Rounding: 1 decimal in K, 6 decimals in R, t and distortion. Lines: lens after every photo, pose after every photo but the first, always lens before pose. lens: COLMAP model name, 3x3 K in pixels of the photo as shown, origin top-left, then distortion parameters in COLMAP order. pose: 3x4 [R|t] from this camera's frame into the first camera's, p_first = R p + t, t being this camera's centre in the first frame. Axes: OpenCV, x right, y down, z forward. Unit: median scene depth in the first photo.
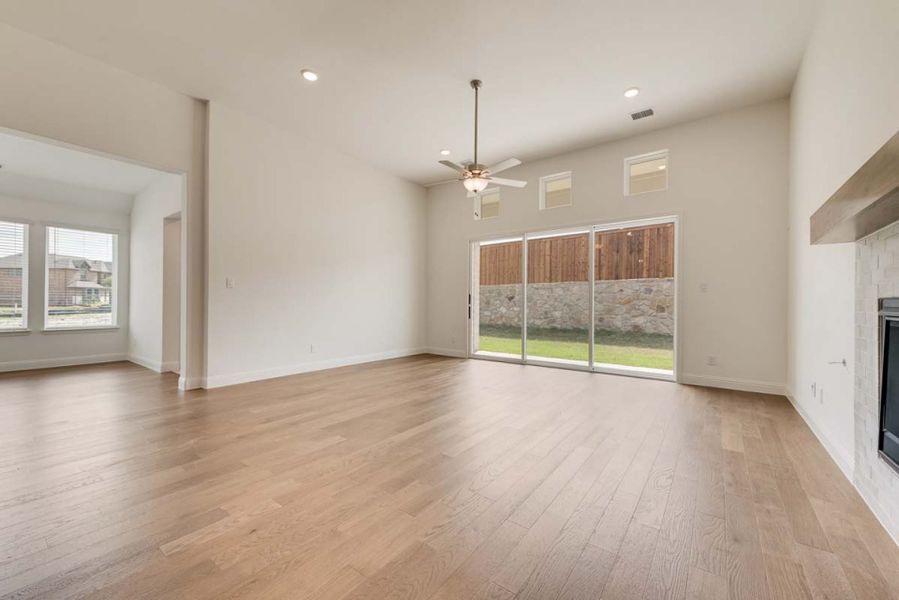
lens RADIAL K [[351.9, 0, 447.7], [0, 351.9, 304.4], [0, 0, 1]] dist [0.011421, -0.000305]
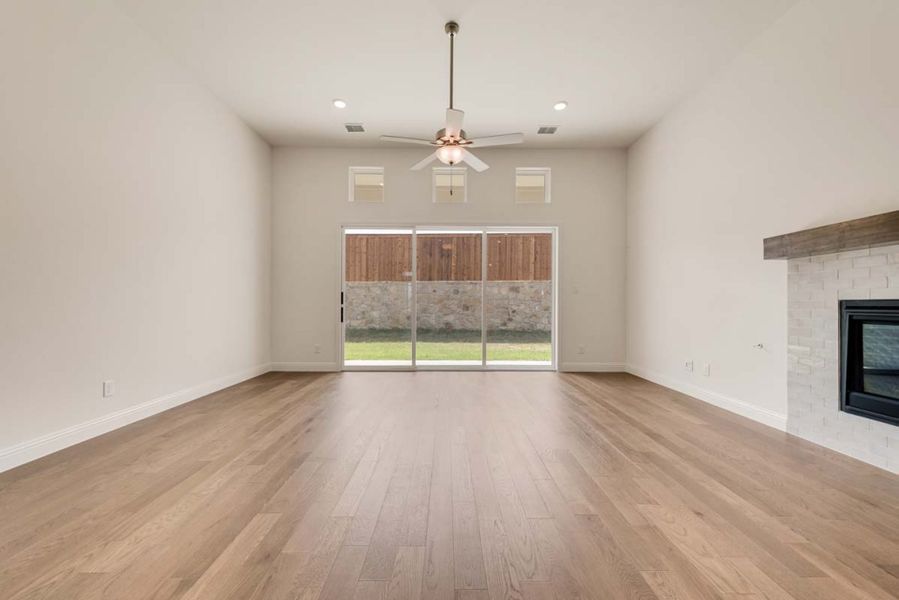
lens RADIAL K [[351.9, 0, 447.7], [0, 351.9, 304.4], [0, 0, 1]] dist [0.011421, -0.000305]
pose [[0.795181, -0.004187, 0.606357, -0.136270], [0.003263, 0.999991, 0.002627, -0.001189], [-0.606363, -0.000110, 0.795188, 0.121296]]
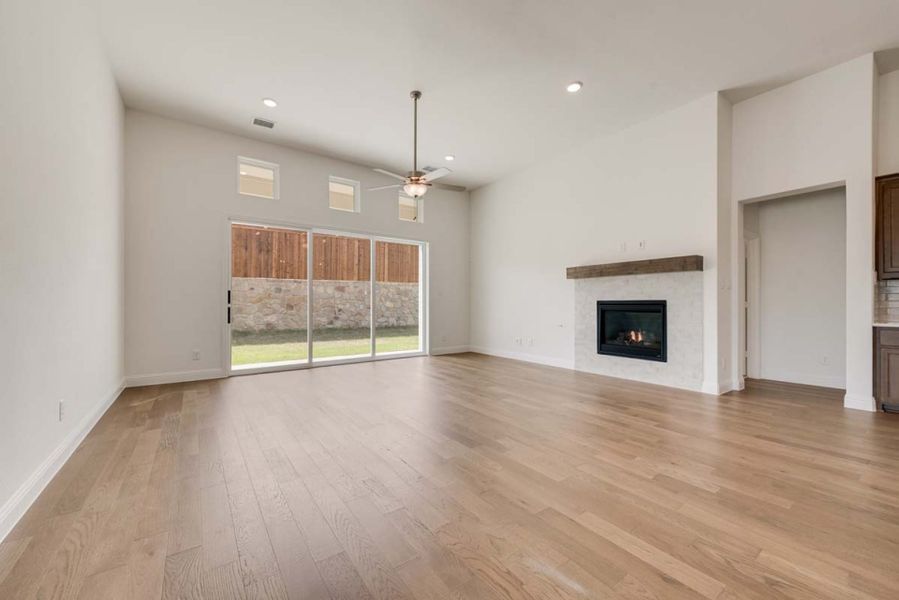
lens RADIAL K [[351.9, 0, 447.7], [0, 351.9, 304.4], [0, 0, 1]] dist [0.011421, -0.000305]
pose [[0.296713, -0.009631, 0.954918, -0.296376], [0.004356, 0.999952, 0.008731, -0.002679], [-0.954957, 0.001569, 0.296741, 0.196421]]
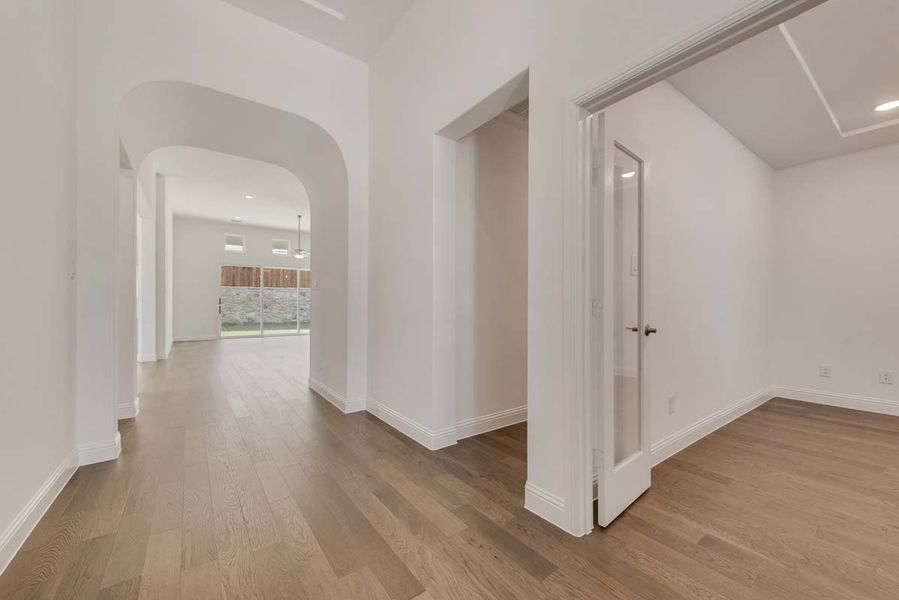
lens RADIAL K [[351.9, 0, 447.7], [0, 351.9, 304.4], [0, 0, 1]] dist [0.011421, -0.000305]
pose [[0.289871, -0.005562, 0.957050, -0.659223], [0.003336, 0.999983, 0.004801, -0.002929], [-0.957060, 0.001801, 0.289884, -0.238864]]
